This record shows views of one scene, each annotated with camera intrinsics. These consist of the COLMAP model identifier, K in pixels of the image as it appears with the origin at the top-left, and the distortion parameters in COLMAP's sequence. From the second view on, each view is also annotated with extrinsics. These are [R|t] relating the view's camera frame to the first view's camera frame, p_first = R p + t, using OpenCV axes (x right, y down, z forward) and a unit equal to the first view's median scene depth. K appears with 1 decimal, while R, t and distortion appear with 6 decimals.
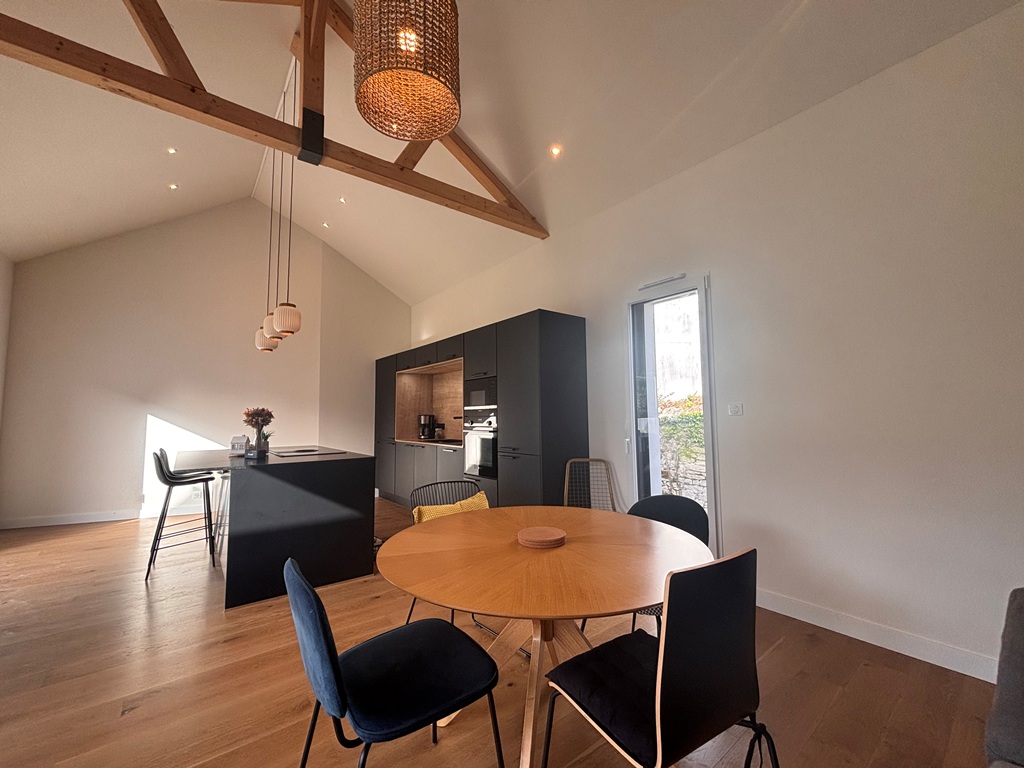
lens RADIAL K [[410.4, 0, 515.1], [0, 410.4, 384.4], [0, 0, 1]] dist [-0.004128, 0.001762]
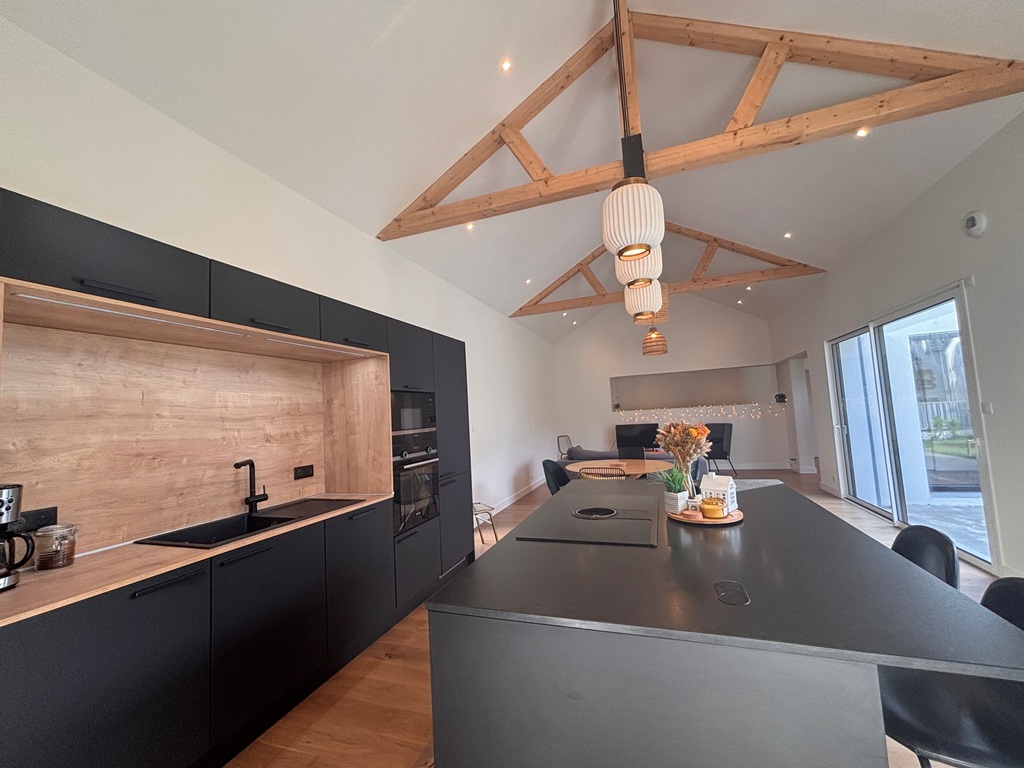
lens RADIAL K [[410.4, 0, 509.3], [0, 410.4, 385.6], [0, 0, 1]] dist [-0.004128, 0.001762]
pose [[-0.524592, 0.103769, 0.845006, -0.593803], [-0.003491, 0.992273, -0.124021, 0.047860], [-0.851346, -0.068010, -0.520177, 0.906278]]
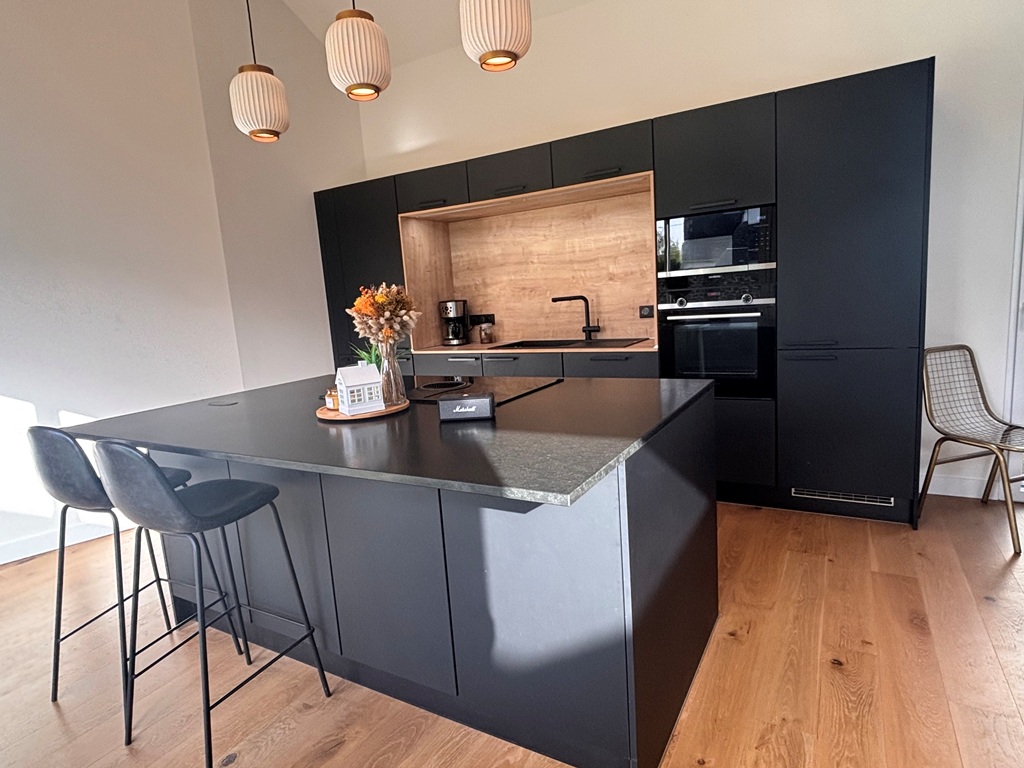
lens RADIAL K [[570.0, 0, 516.5], [0, 570.0, 392.2], [0, 0, 1]] dist [-0.002722, -0.003715]
pose [[0.927210, -0.115617, 0.356251, -0.432906], [0.031396, 0.971808, 0.233675, 0.021617], [-0.373224, -0.205481, 0.904699, 0.295023]]
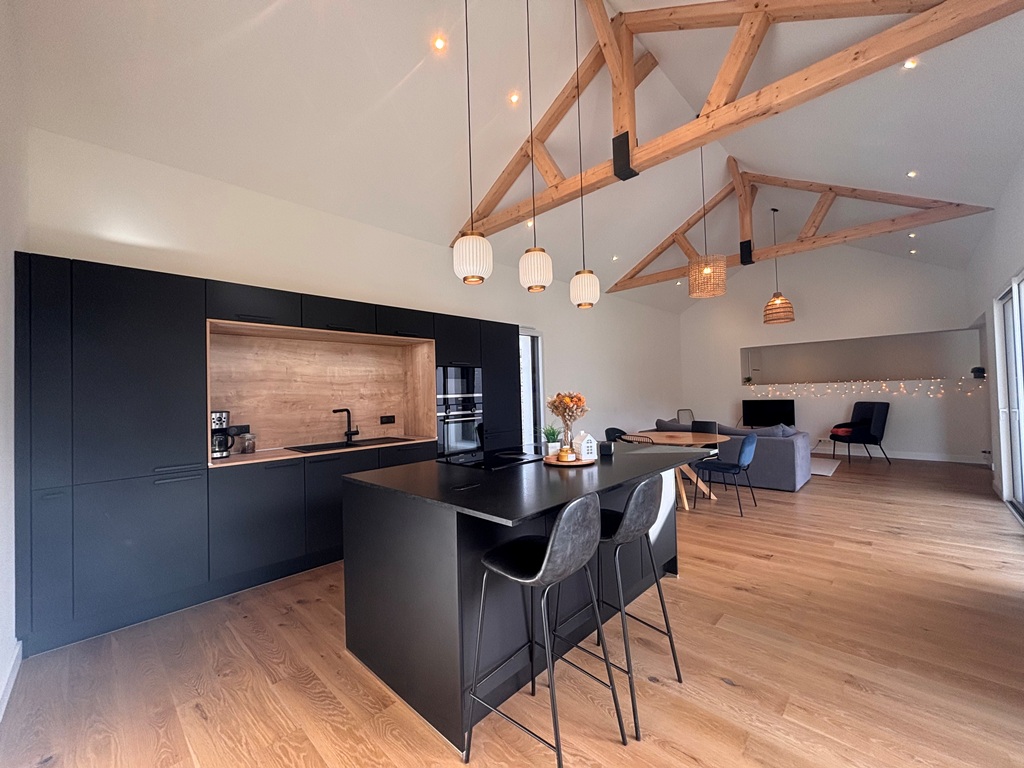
lens RADIAL K [[410.4, 0, 512.7], [0, 410.4, 386.4], [0, 0, 1]] dist [-0.004128, 0.001762]
pose [[-0.139501, 0.033325, 0.989661, -0.802915], [-0.045681, 0.998153, -0.040050, 0.049522], [-0.989168, -0.050796, -0.137721, 0.735408]]
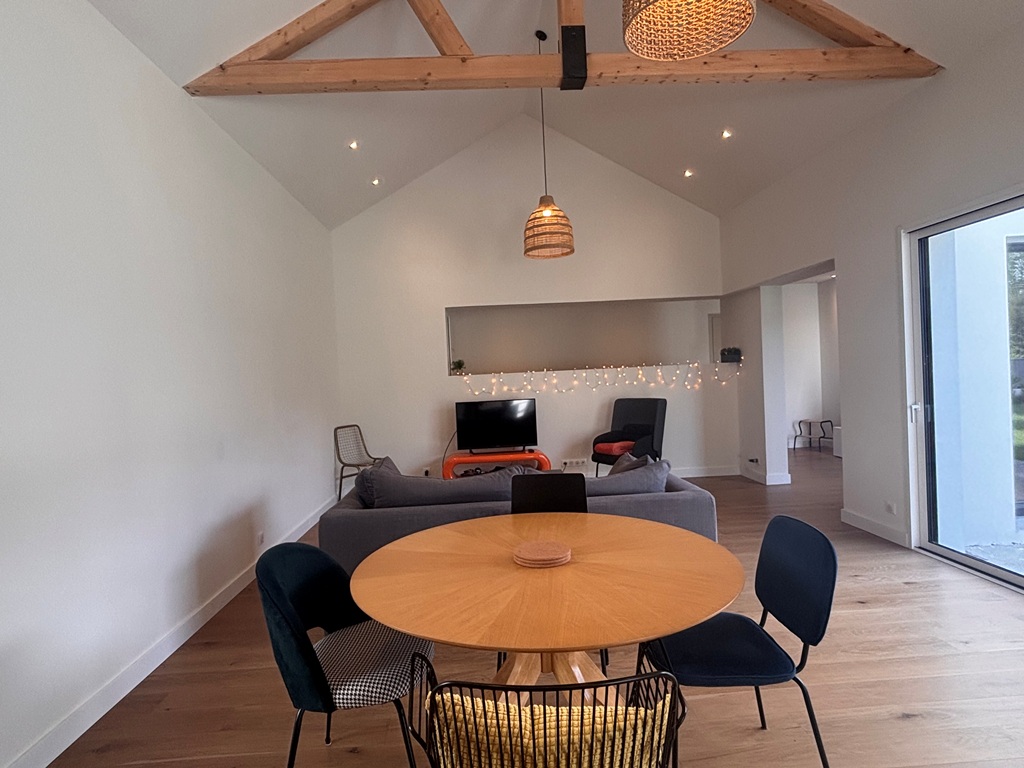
lens RADIAL K [[570.0, 0, 504.9], [0, 570.0, 387.8], [0, 0, 1]] dist [-0.002722, -0.003715]
pose [[-0.812087, 0.033769, 0.582559, -0.159879], [0.010122, 0.998989, -0.043797, 0.022203], [-0.583449, -0.029670, -0.811608, 0.549137]]
